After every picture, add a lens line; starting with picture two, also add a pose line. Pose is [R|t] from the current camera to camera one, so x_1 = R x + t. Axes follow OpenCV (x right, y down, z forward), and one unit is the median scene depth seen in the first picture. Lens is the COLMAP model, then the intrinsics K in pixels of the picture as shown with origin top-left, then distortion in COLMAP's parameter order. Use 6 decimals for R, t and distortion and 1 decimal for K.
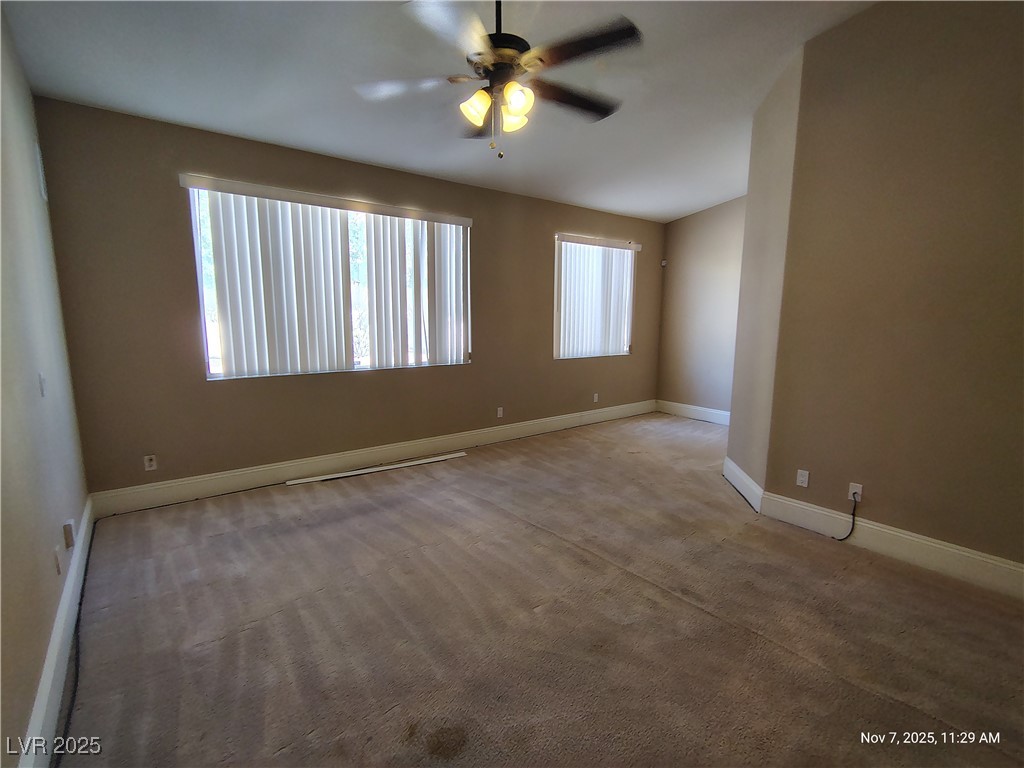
lens RADIAL K [[469.0, 0, 512.0], [0, 469.0, 384.0], [0, 0, 1]] dist [-0.001791, -0.000056]
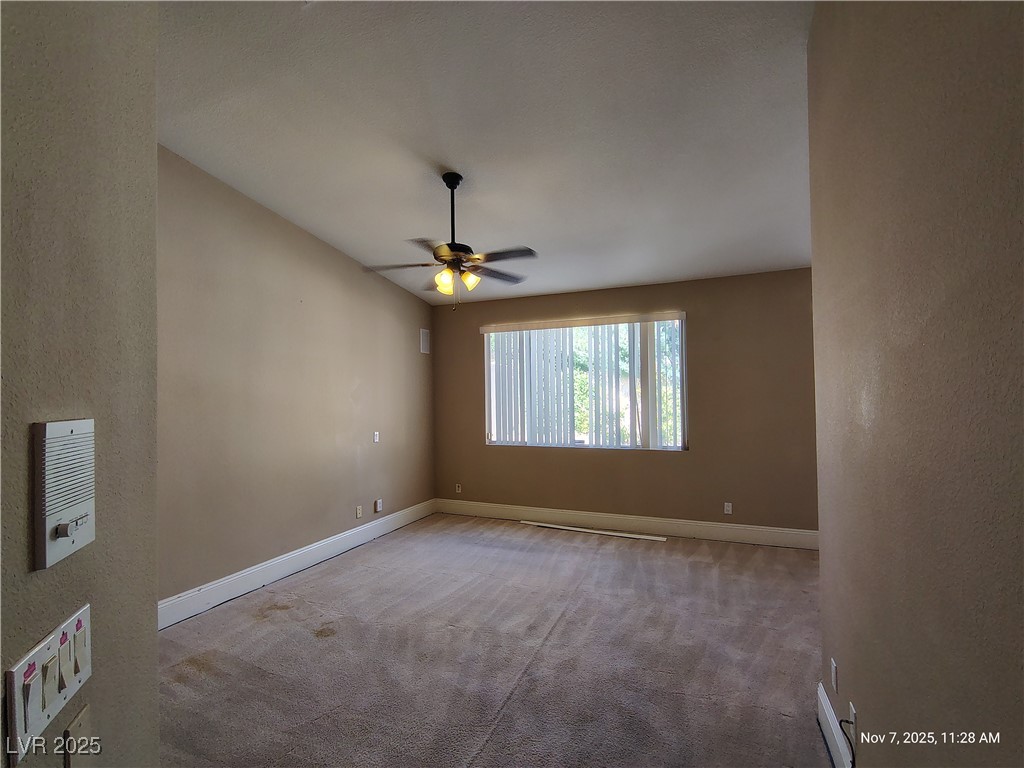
lens RADIAL K [[471.7, 0, 513.8], [0, 471.7, 389.6], [0, 0, 1]] dist [0.000383, 0.000327]
pose [[0.494688, -0.025240, -0.868704, 0.682166], [-0.105401, 0.990457, -0.088799, -0.050439], [0.862655, 0.135490, 0.487307, 0.197974]]
